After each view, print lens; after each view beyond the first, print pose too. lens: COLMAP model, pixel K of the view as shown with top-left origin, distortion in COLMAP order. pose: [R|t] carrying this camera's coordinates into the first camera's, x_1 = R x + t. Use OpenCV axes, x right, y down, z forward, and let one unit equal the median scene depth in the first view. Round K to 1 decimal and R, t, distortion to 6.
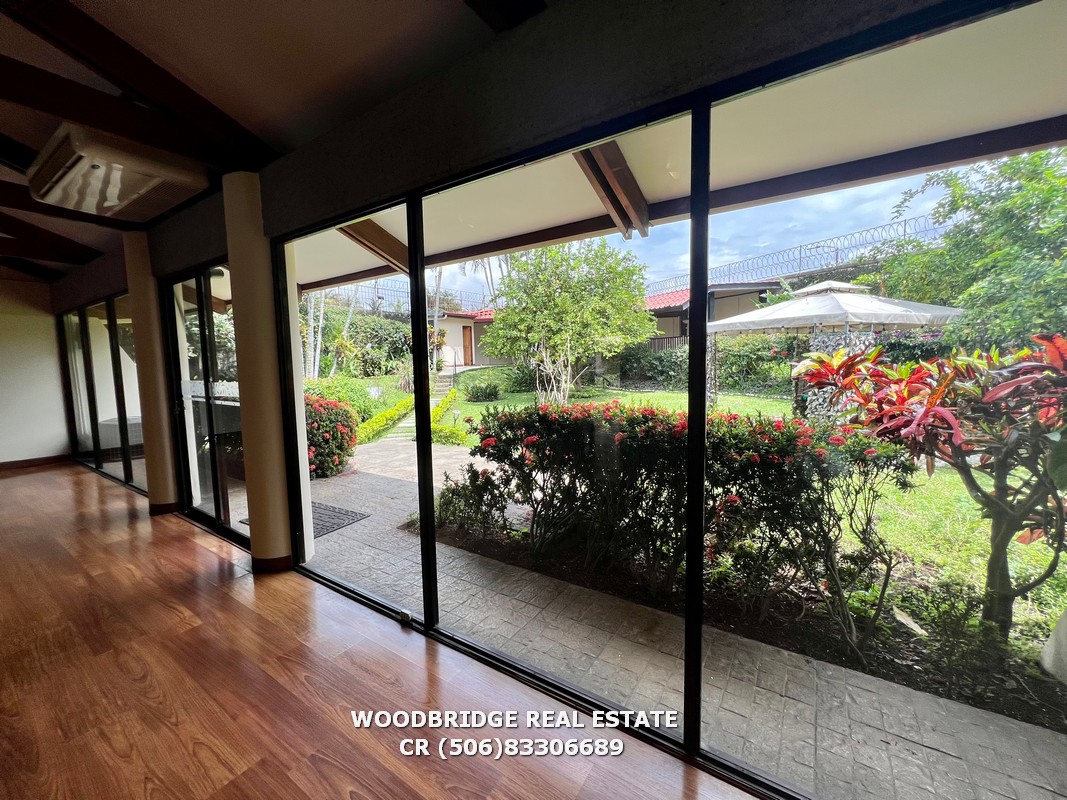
lens RADIAL K [[435.0, 0, 528.4], [0, 435.0, 397.8], [0, 0, 1]] dist [-0.003326, 0.000813]
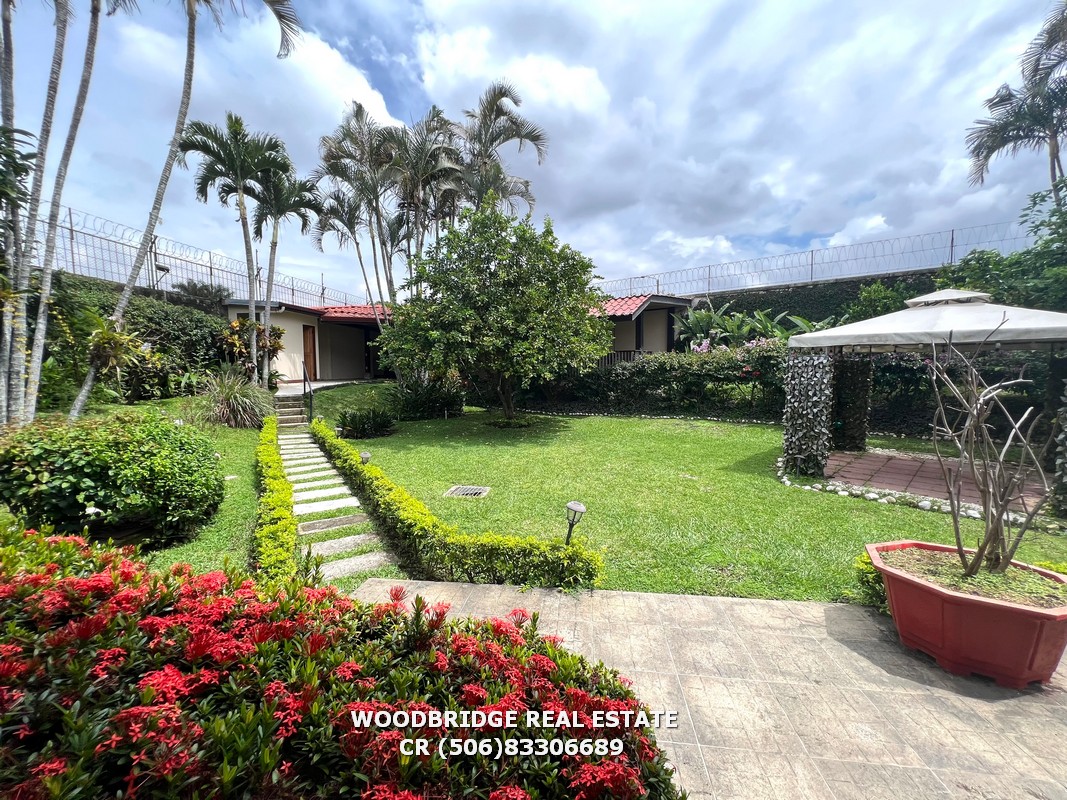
lens RADIAL K [[430.4, 0, 528.5], [0, 430.4, 399.5], [0, 0, 1]] dist [-0.002535, 0.000869]
pose [[0.902154, -0.011565, 0.431259, -0.181288], [0.022962, 0.999511, -0.021232, -0.031574], [-0.430803, 0.029057, 0.901978, 0.319619]]
